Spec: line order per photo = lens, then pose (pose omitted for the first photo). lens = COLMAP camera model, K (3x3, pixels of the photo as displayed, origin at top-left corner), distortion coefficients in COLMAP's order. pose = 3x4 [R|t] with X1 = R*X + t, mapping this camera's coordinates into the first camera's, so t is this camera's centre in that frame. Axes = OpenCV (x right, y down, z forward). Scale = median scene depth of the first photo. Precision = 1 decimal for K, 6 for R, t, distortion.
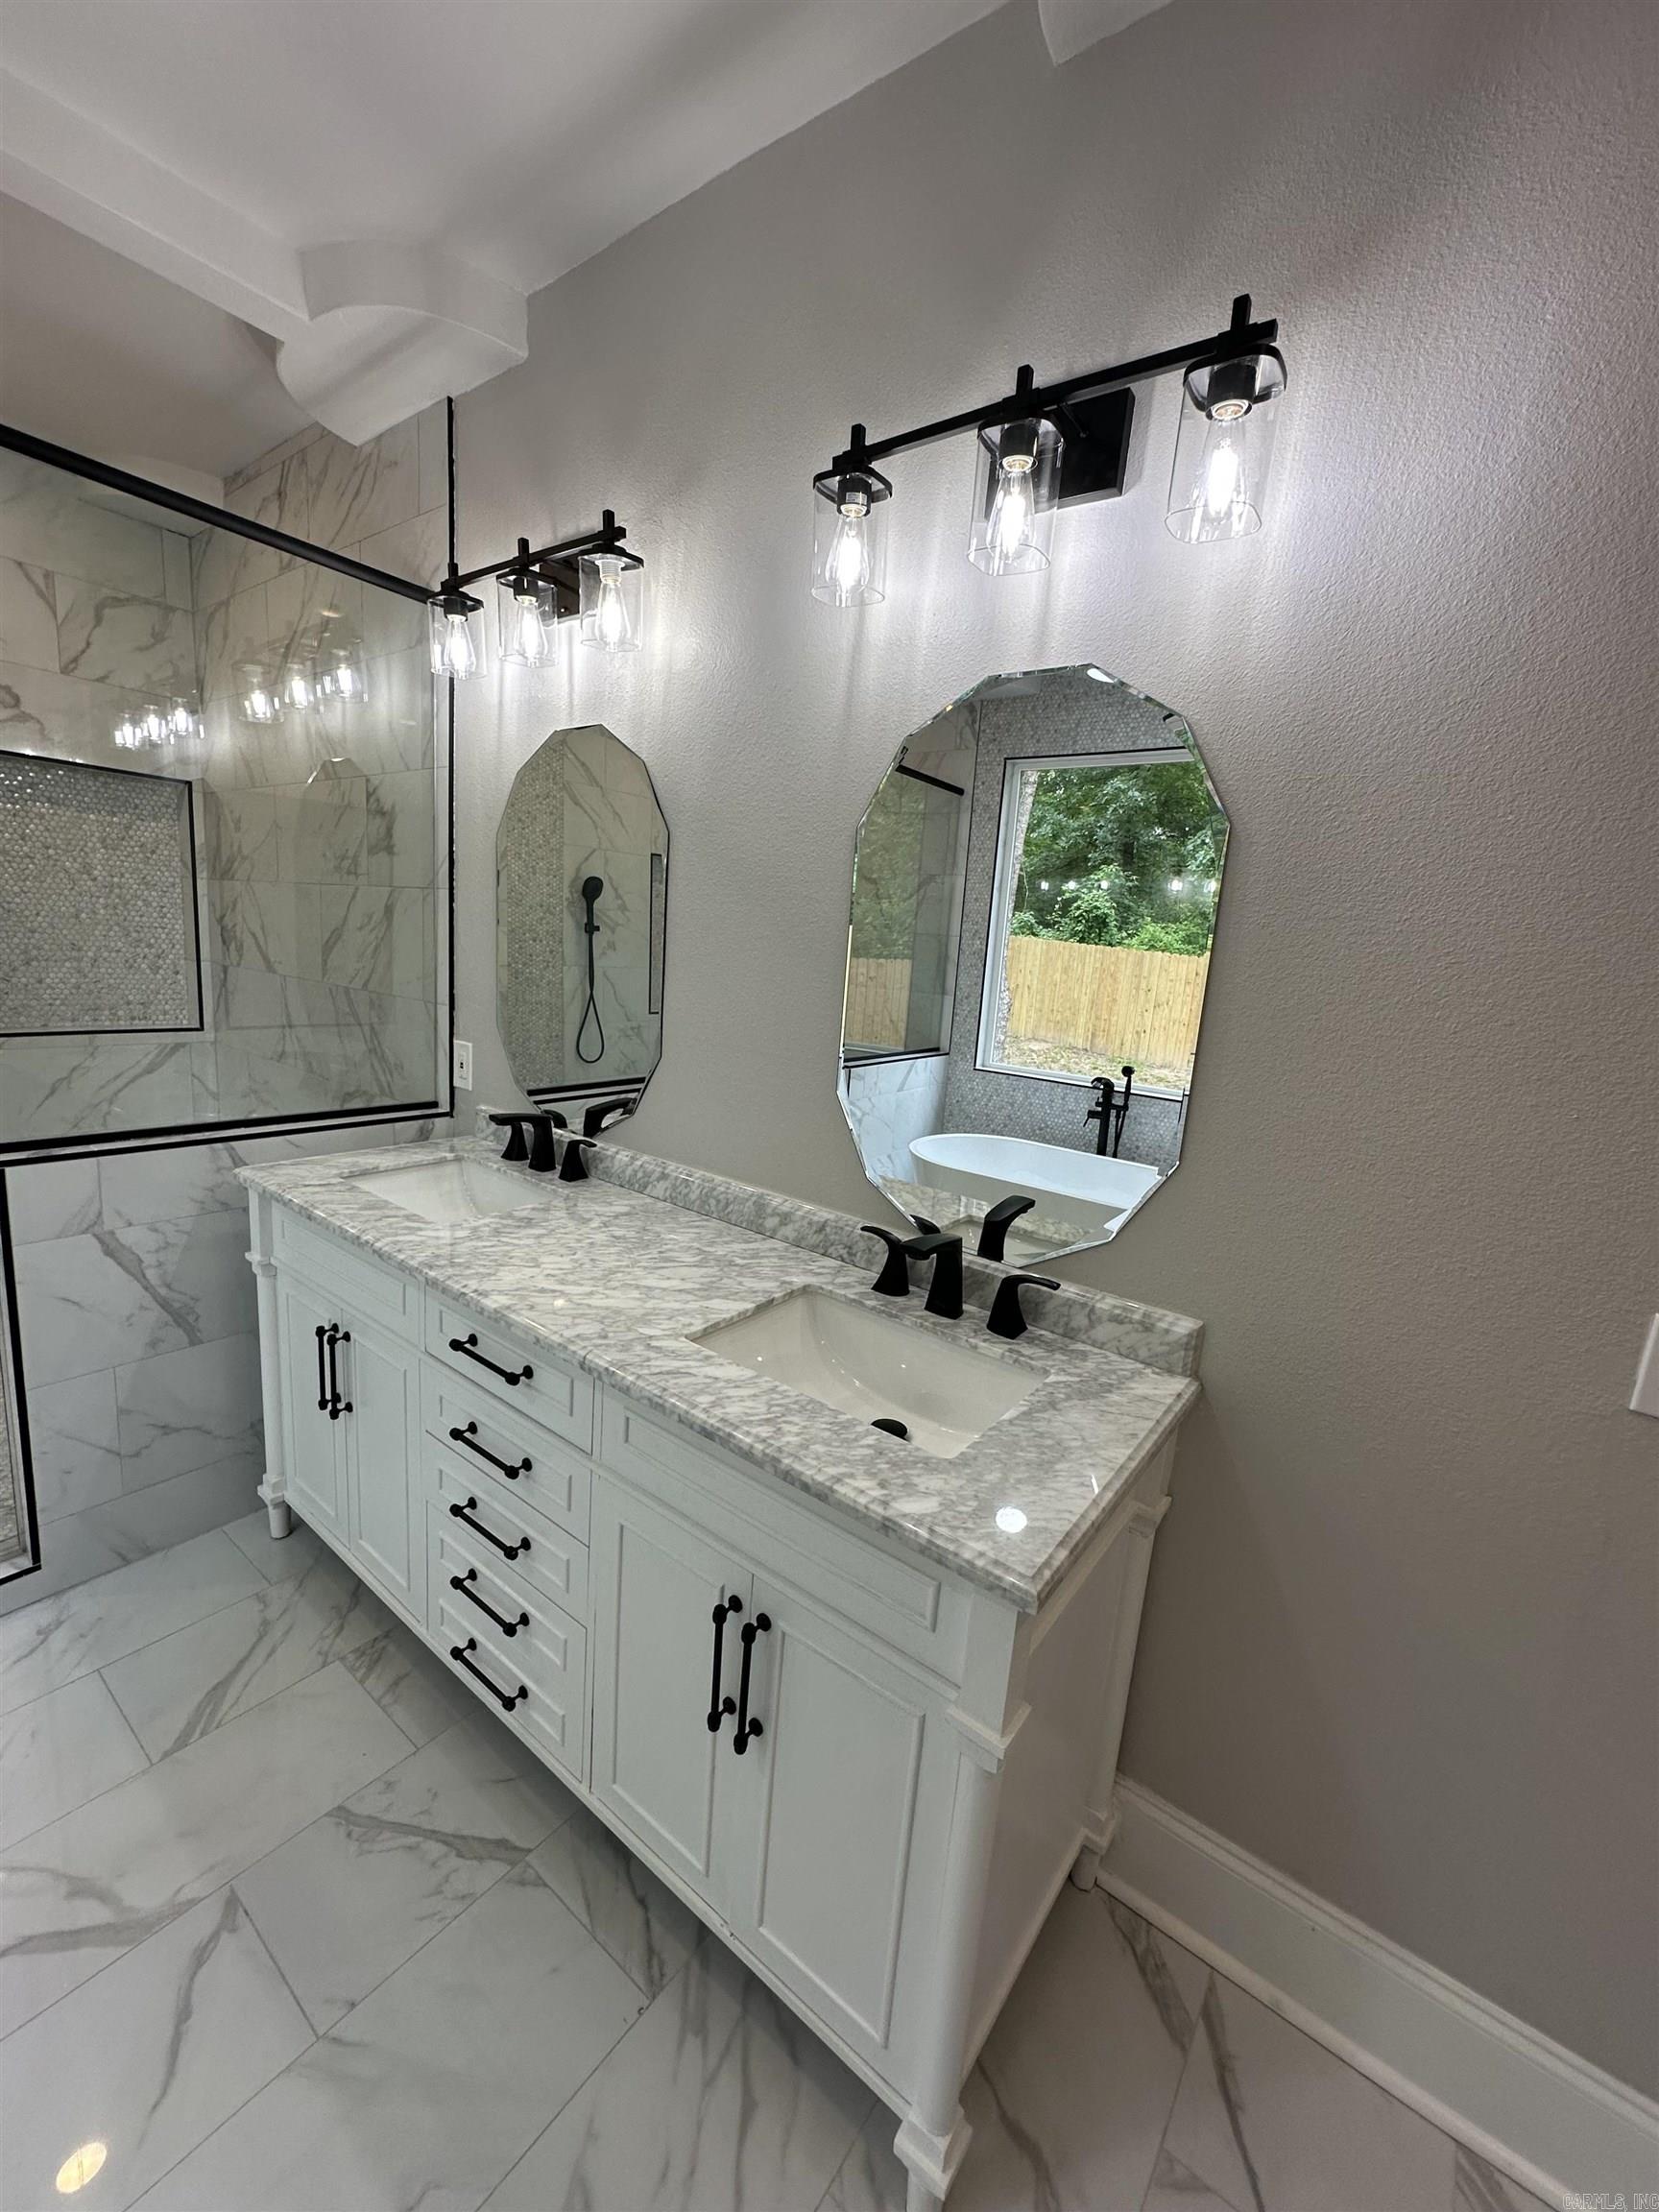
lens RADIAL K [[882.1, 0, 829.6], [0, 882.1, 1101.8], [0, 0, 1]] dist [-0.003256, 0.001203]
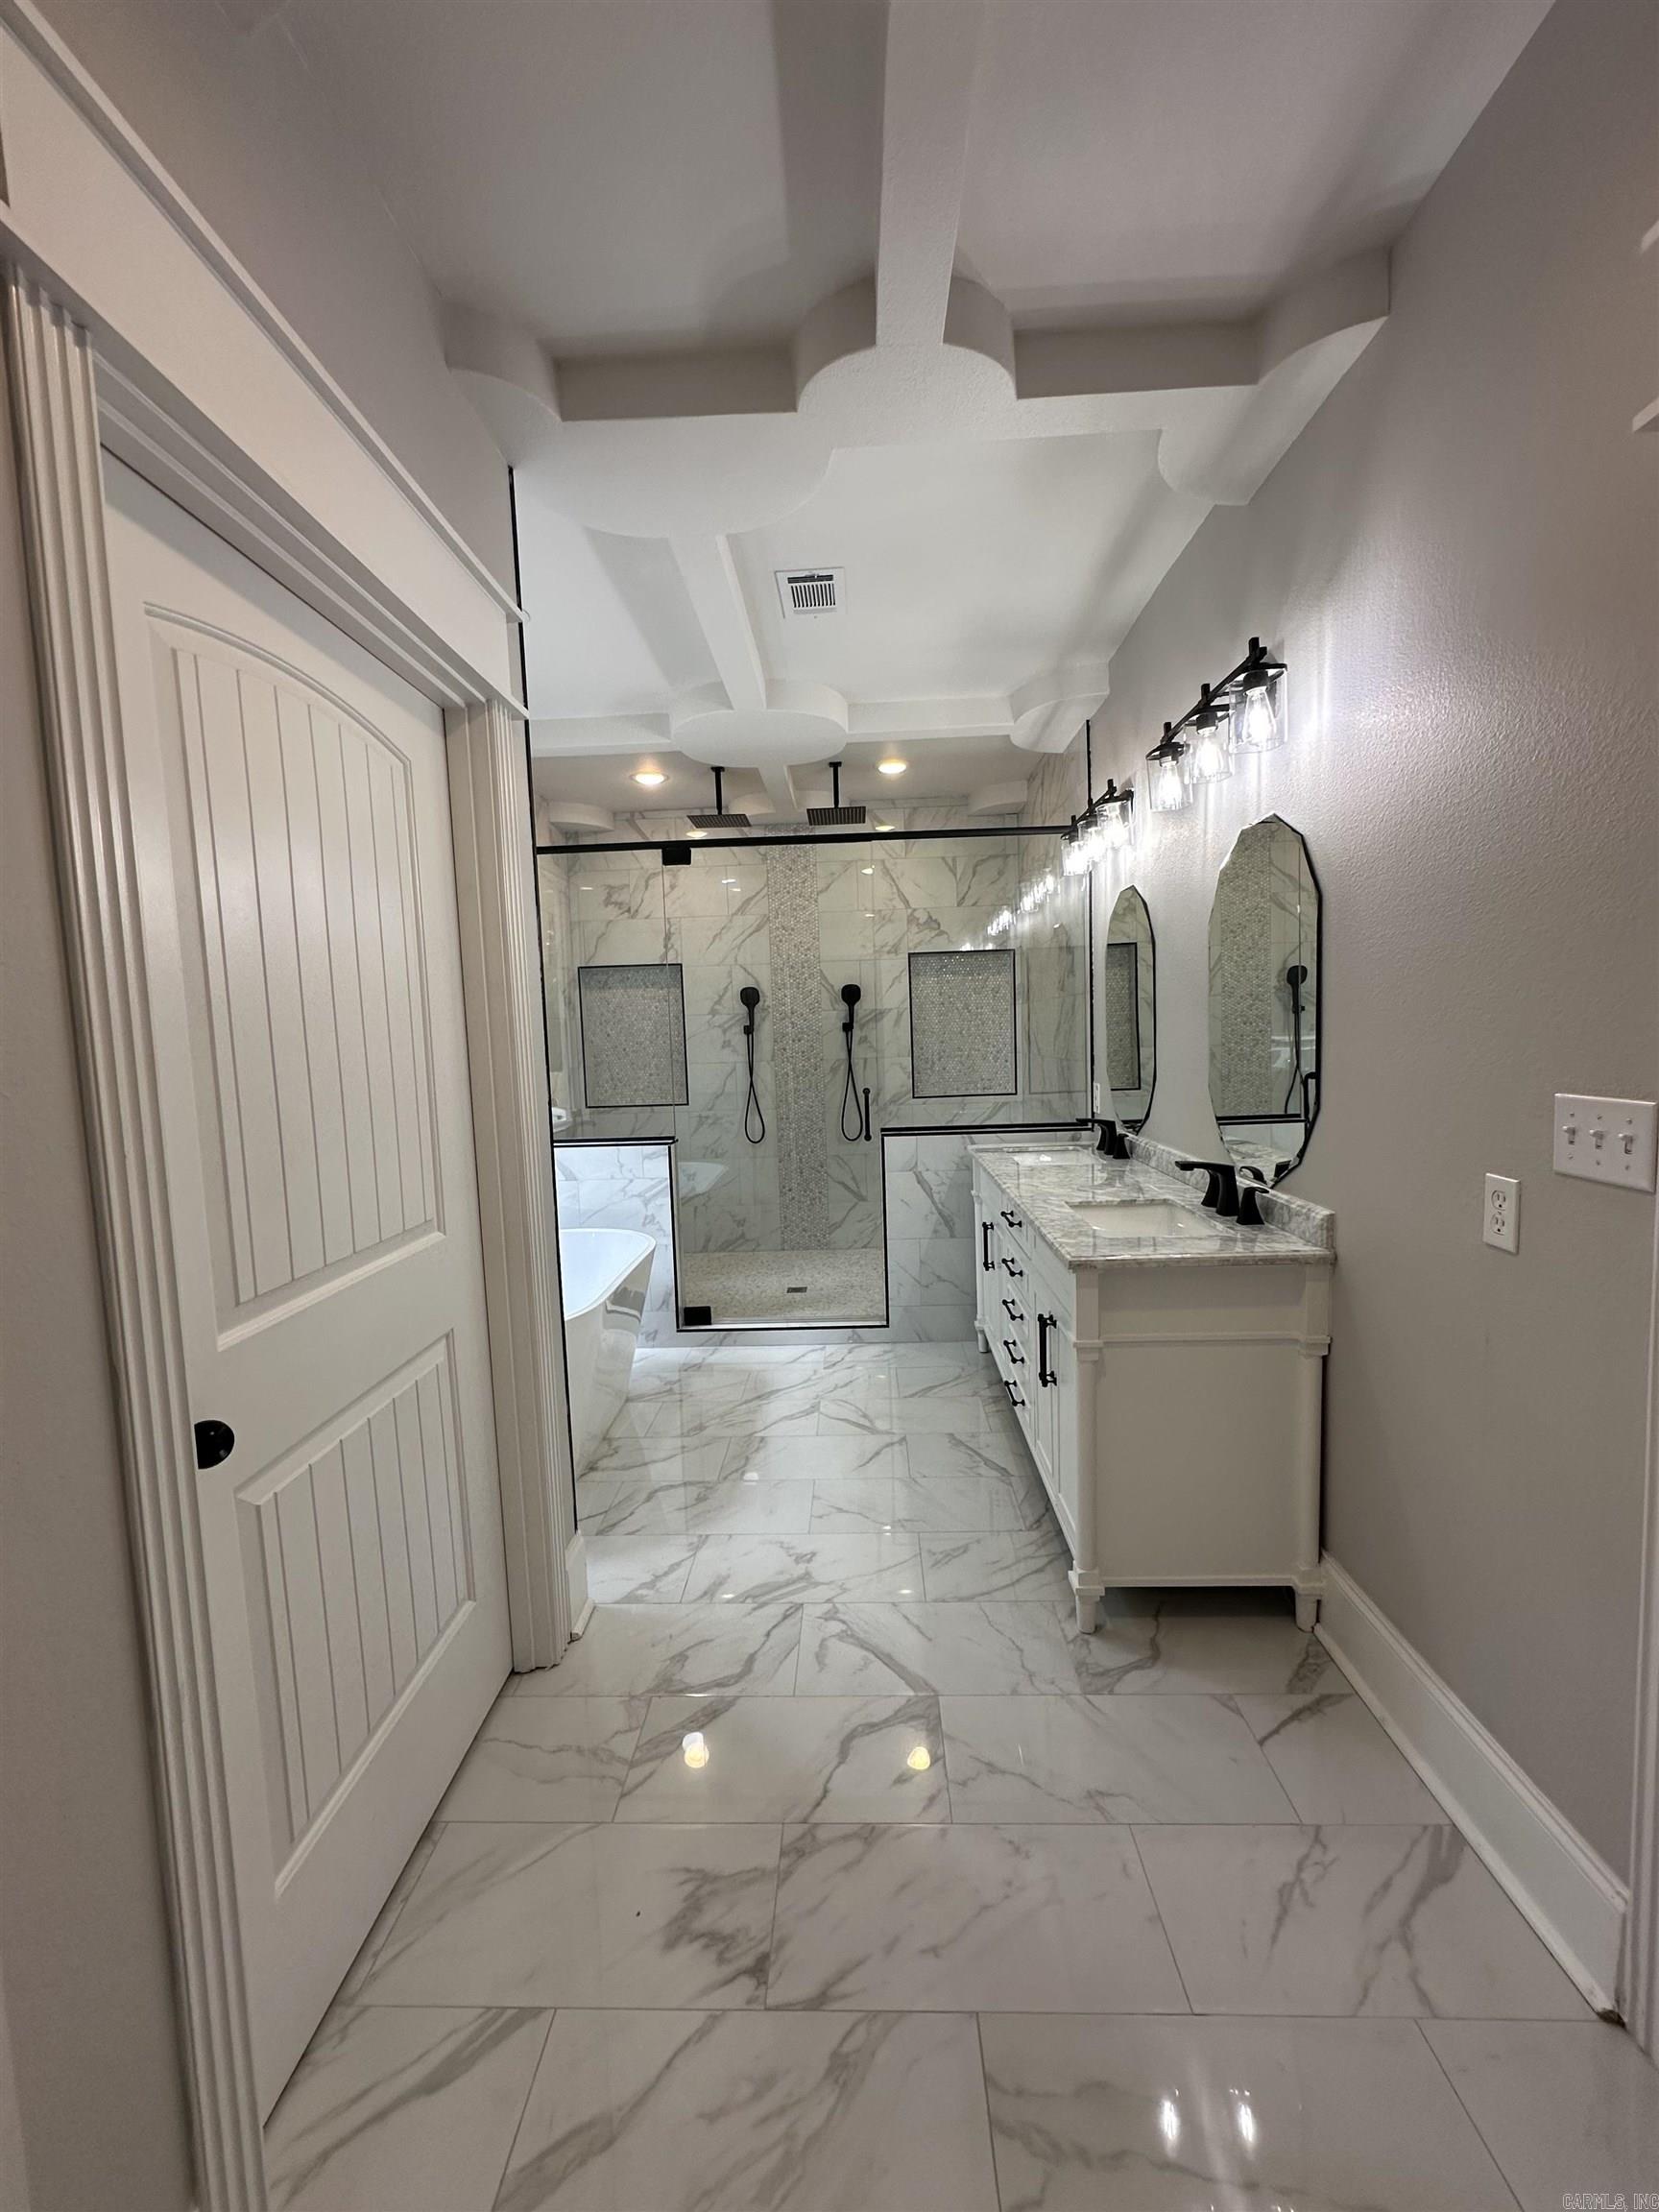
lens RADIAL K [[882.1, 0, 830.2], [0, 882.1, 1104.9], [0, 0, 1]] dist [-0.003256, 0.001203]
pose [[0.571295, -0.024362, -0.820383, 0.790404], [-0.072507, 0.994153, -0.080014, 0.168943], [0.817536, 0.105195, 0.566188, -0.389982]]
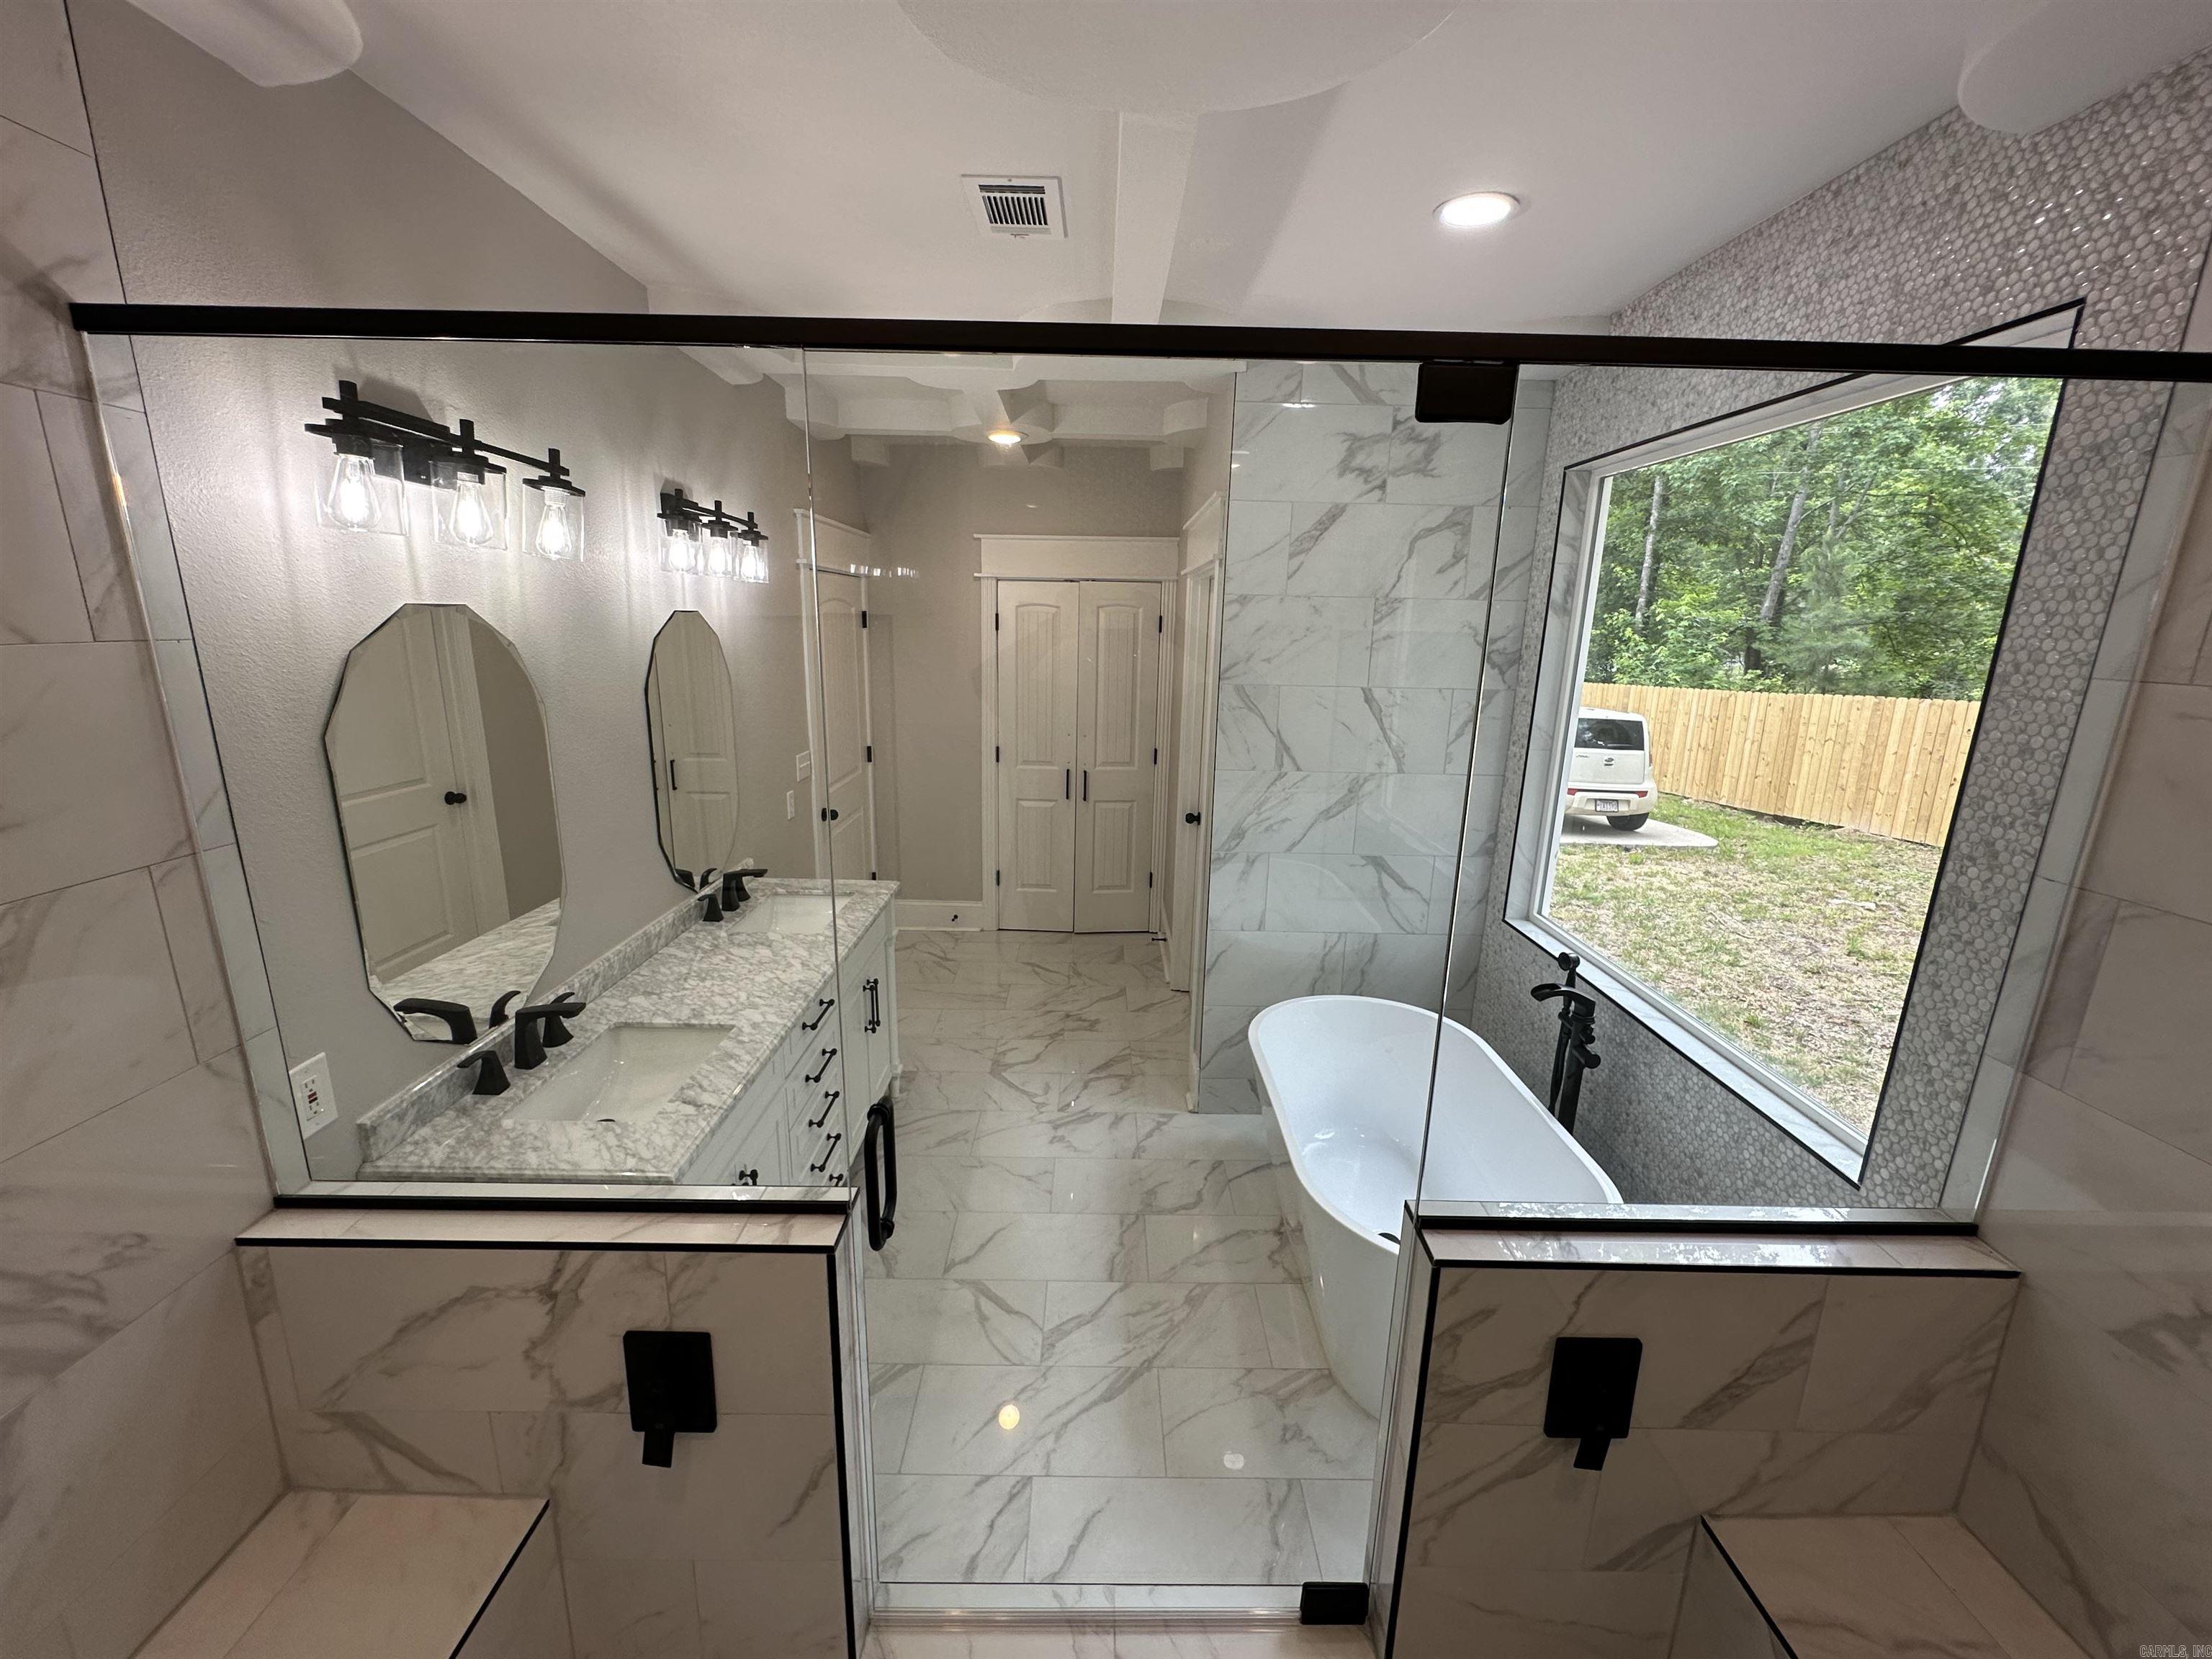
lens RADIAL K [[882.1, 0, 1103.7], [0, 882.1, 829.0], [0, 0, 1]] dist [-0.003256, 0.001203]
pose [[-0.602670, -0.266421, 0.752203, -1.497967], [0.078777, 0.918153, 0.388315, -0.530490], [-0.794093, 0.293282, -0.532355, 1.046440]]
